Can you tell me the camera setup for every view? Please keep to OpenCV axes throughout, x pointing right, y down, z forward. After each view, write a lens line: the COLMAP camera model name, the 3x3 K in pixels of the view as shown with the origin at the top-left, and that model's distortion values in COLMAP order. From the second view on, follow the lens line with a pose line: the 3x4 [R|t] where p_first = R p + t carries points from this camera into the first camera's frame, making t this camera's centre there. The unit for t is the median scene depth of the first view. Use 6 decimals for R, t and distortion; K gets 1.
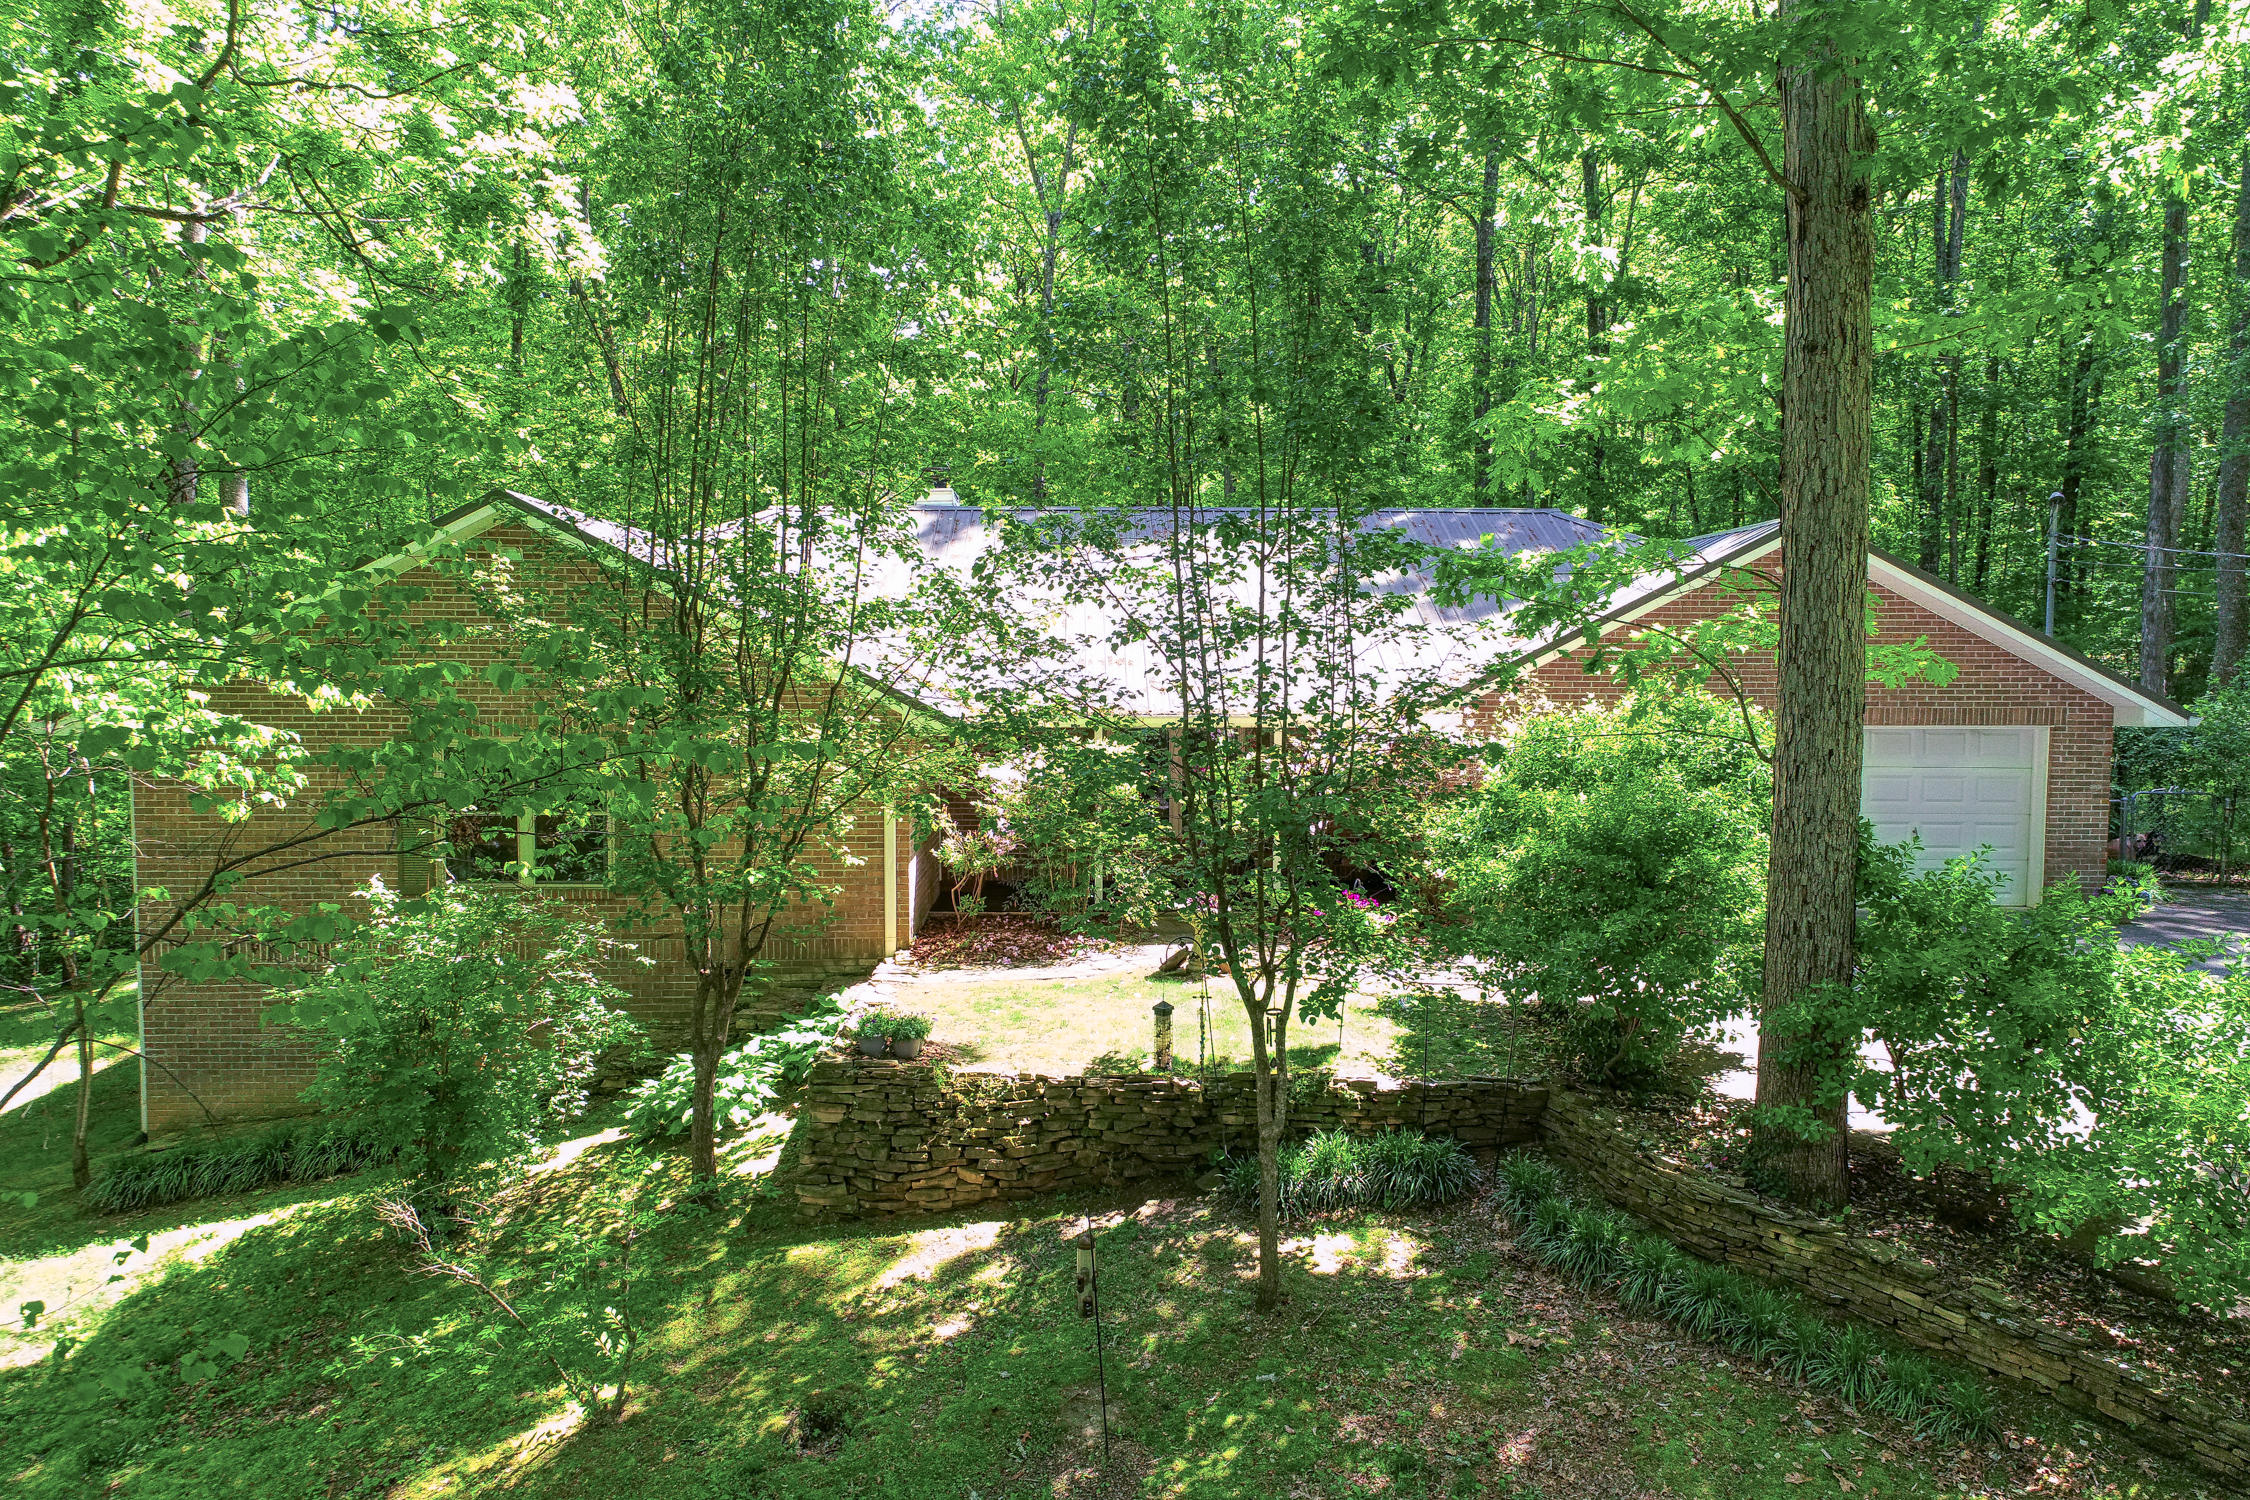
lens RADIAL K [[1567.1, 0, 1125.0], [0, 1567.1, 750.0], [0, 0, 1]] dist [-0.035127, -0.001382]
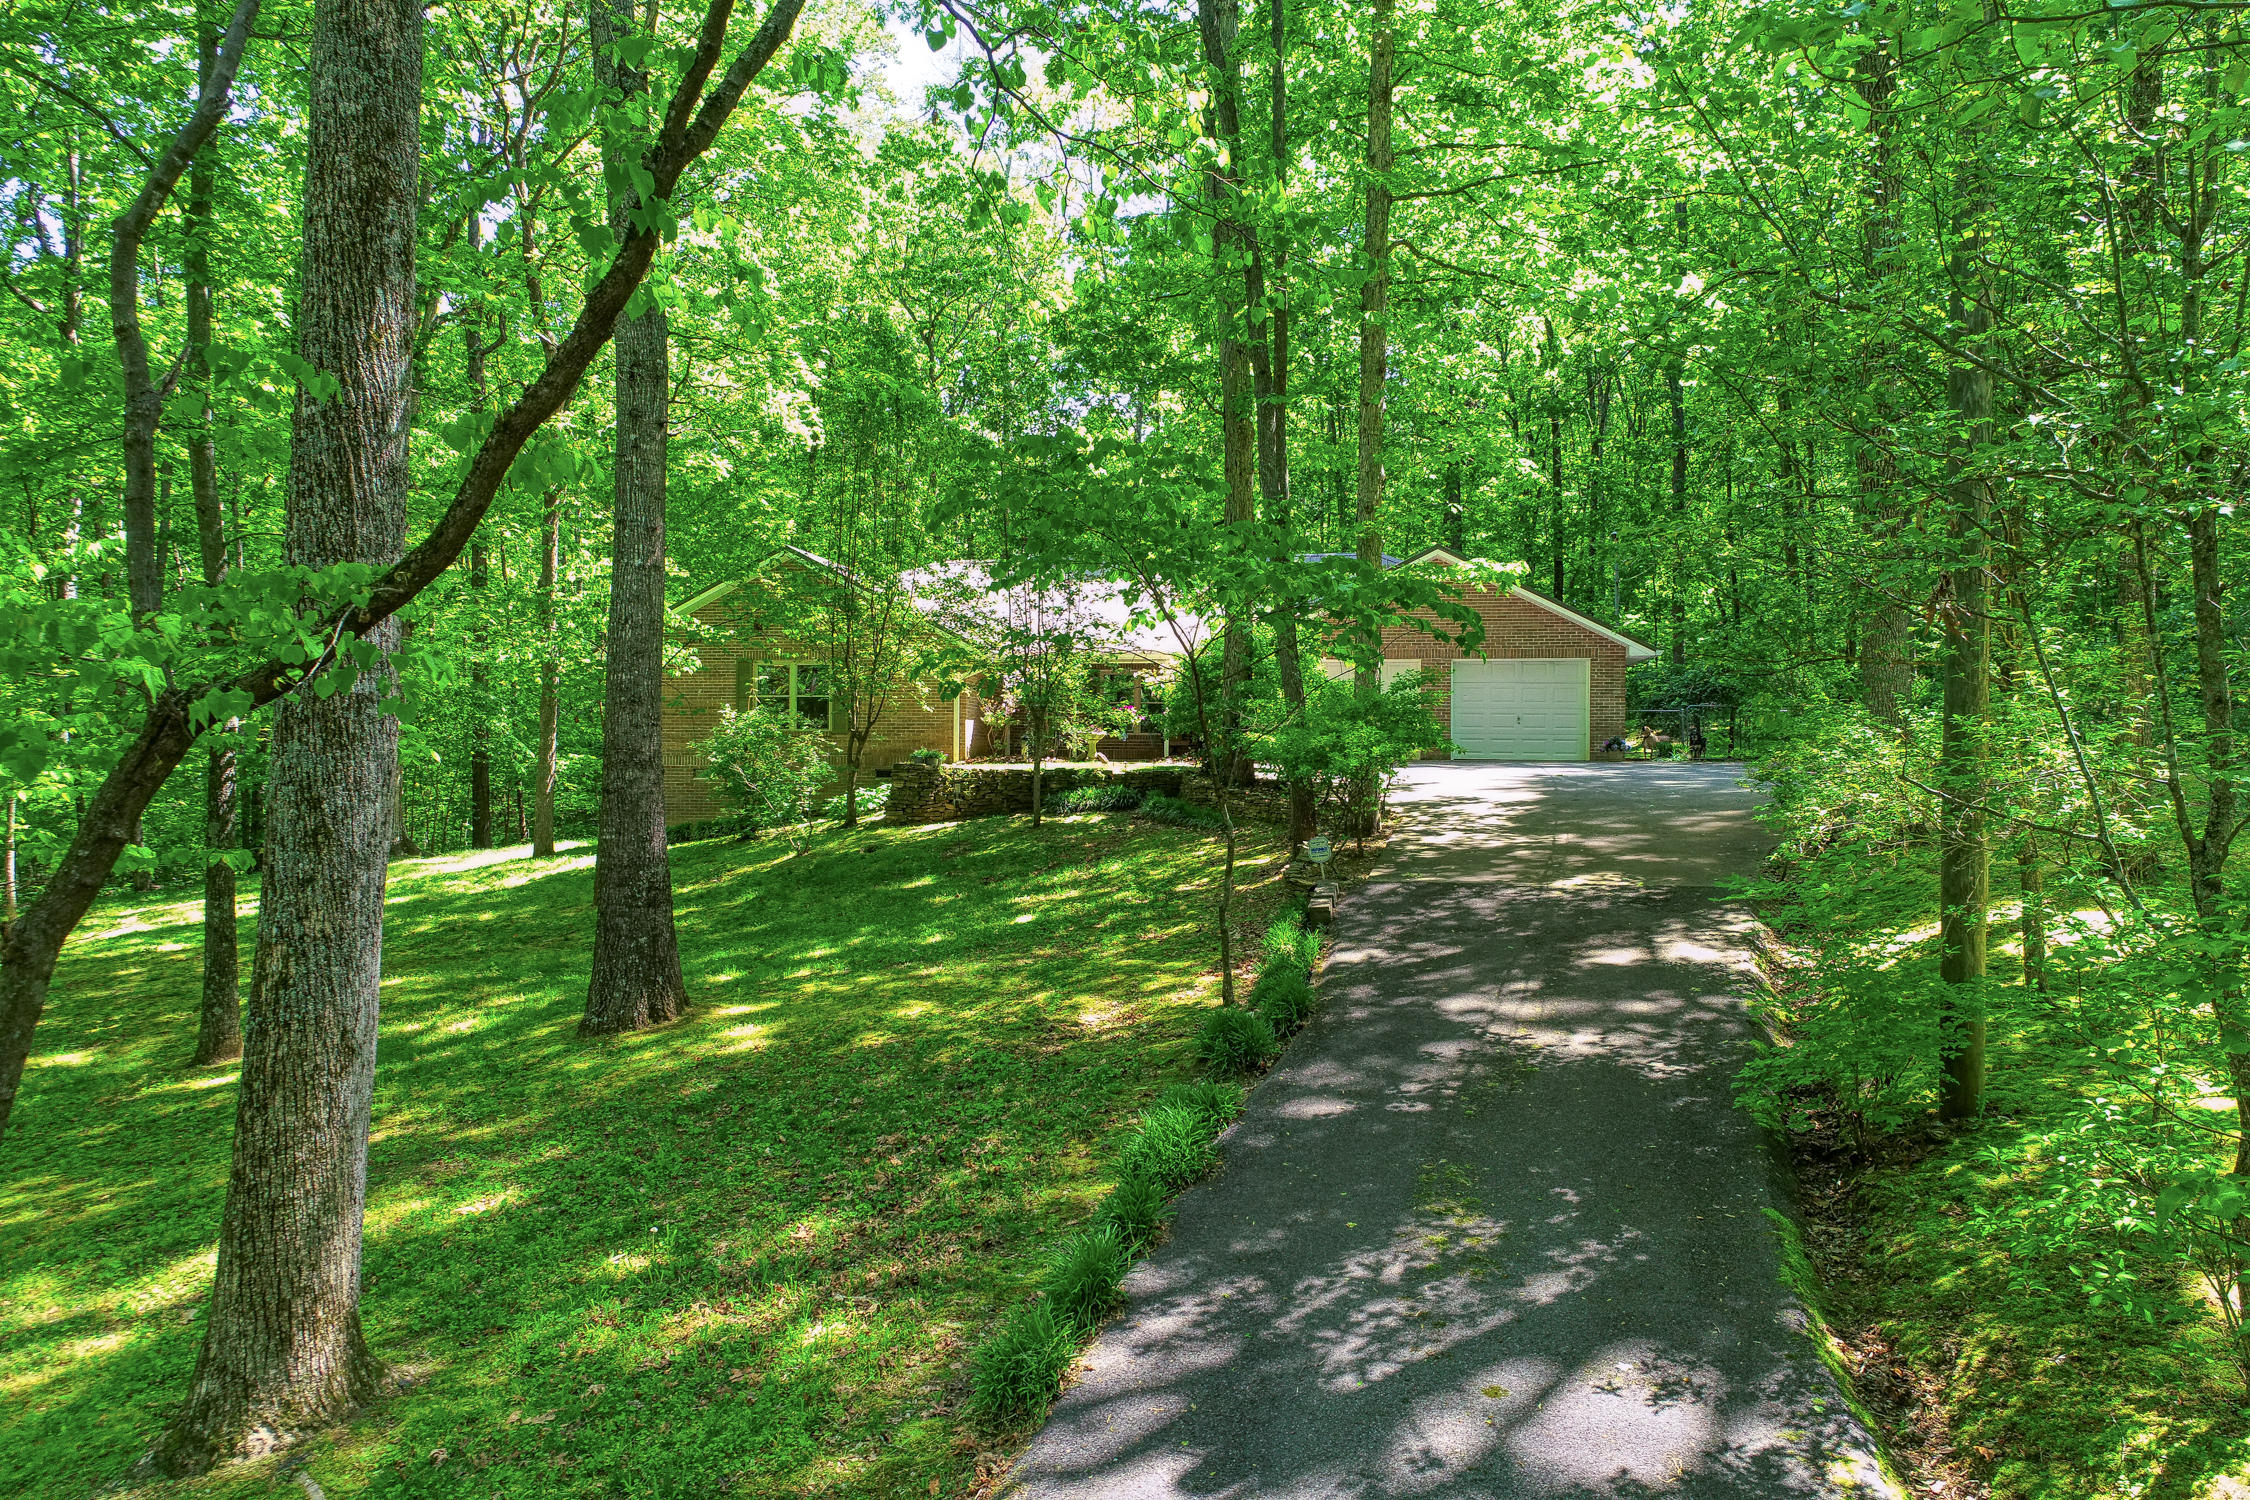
lens RADIAL K [[1567.1, 0, 1125.0], [0, 1567.1, 750.0], [0, 0, 1]] dist [-0.035127, -0.001382]
pose [[0.981735, -0.004240, -0.190205, 0.569366], [-0.009218, 0.997517, -0.069819, 0.309986], [0.190028, 0.070297, 0.979259, -1.225155]]
